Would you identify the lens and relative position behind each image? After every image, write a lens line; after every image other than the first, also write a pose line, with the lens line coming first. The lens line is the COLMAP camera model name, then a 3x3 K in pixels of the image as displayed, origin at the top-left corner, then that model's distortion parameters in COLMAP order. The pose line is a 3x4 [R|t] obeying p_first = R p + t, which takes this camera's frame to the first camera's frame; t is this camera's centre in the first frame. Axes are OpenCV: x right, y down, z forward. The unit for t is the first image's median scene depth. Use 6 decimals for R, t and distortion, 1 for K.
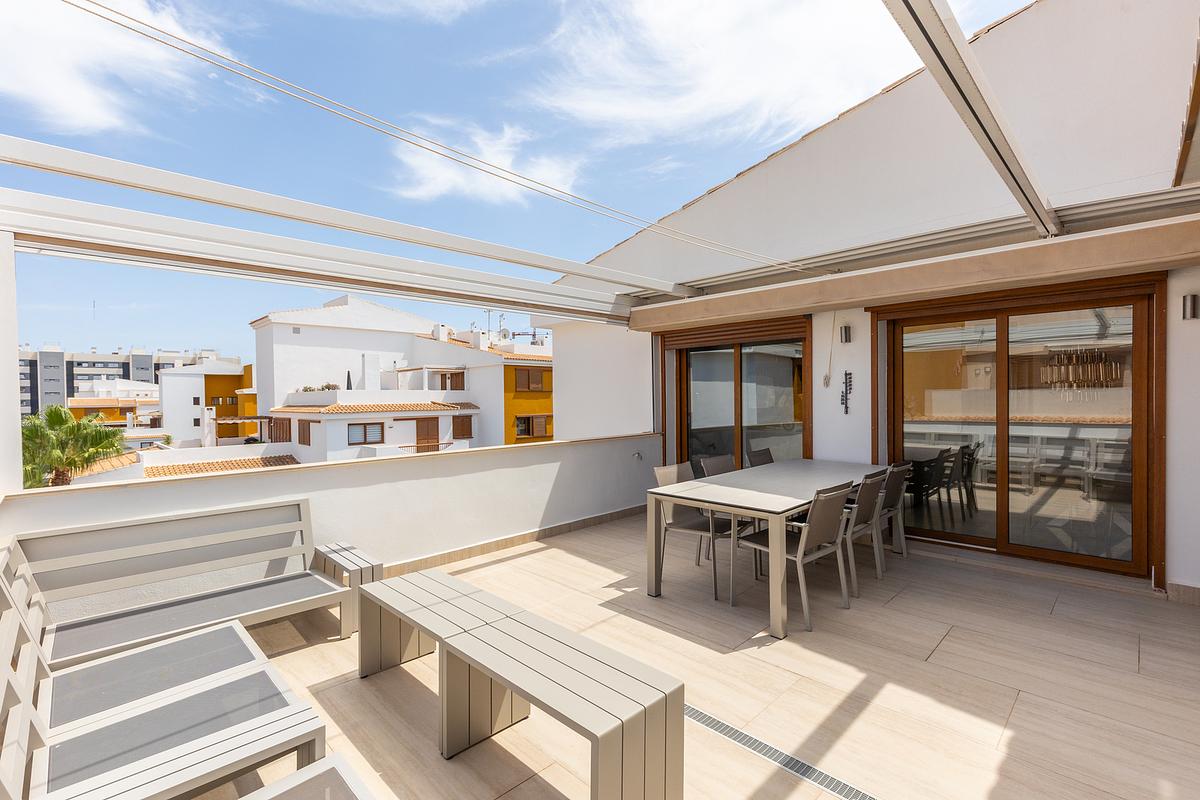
lens RADIAL K [[535.4, 0, 651.3], [0, 535.4, 405.1], [0, 0, 1]] dist [0.002790, 0.000206]
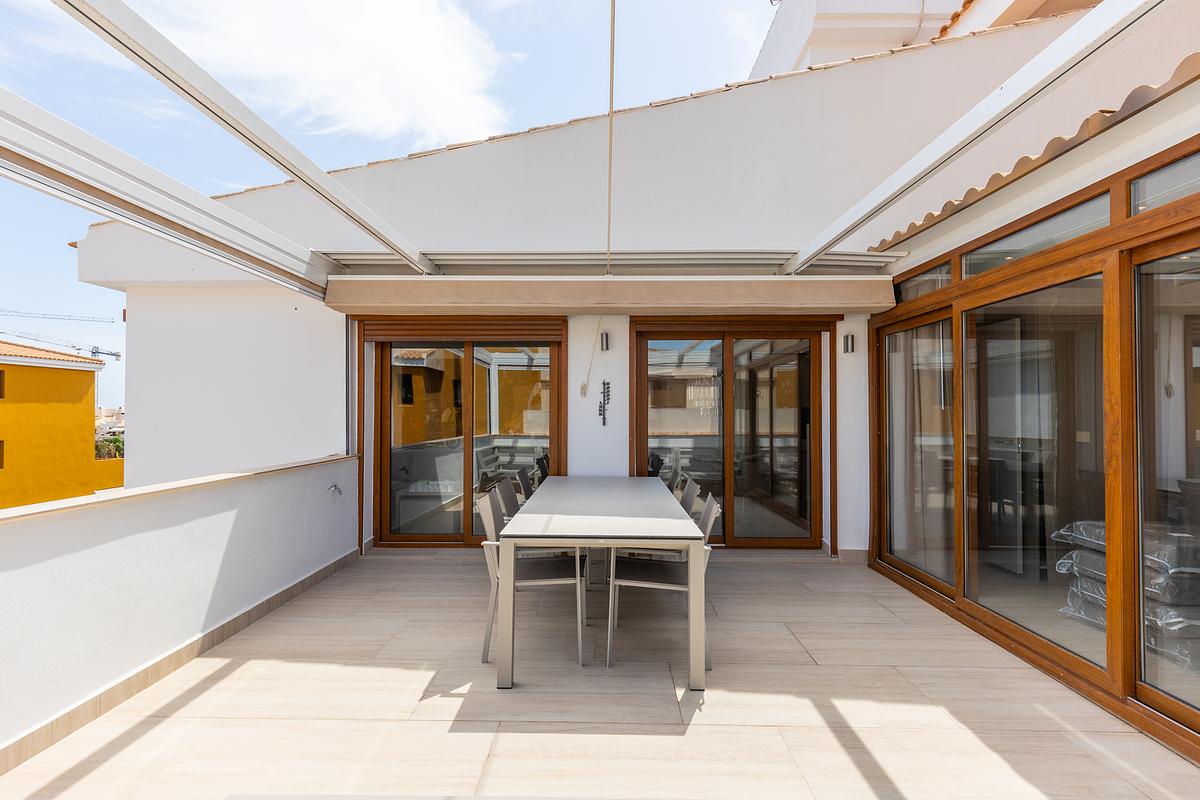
lens RADIAL K [[538.8, 0, 599.1], [0, 538.8, 411.3], [0, 0, 1]] dist [0.005316, 0.000247]
pose [[0.745482, 0.012381, 0.666410, -0.285069], [0.003169, 0.999750, -0.022119, 0.012750], [-0.666518, 0.018601, 0.745257, 0.301951]]
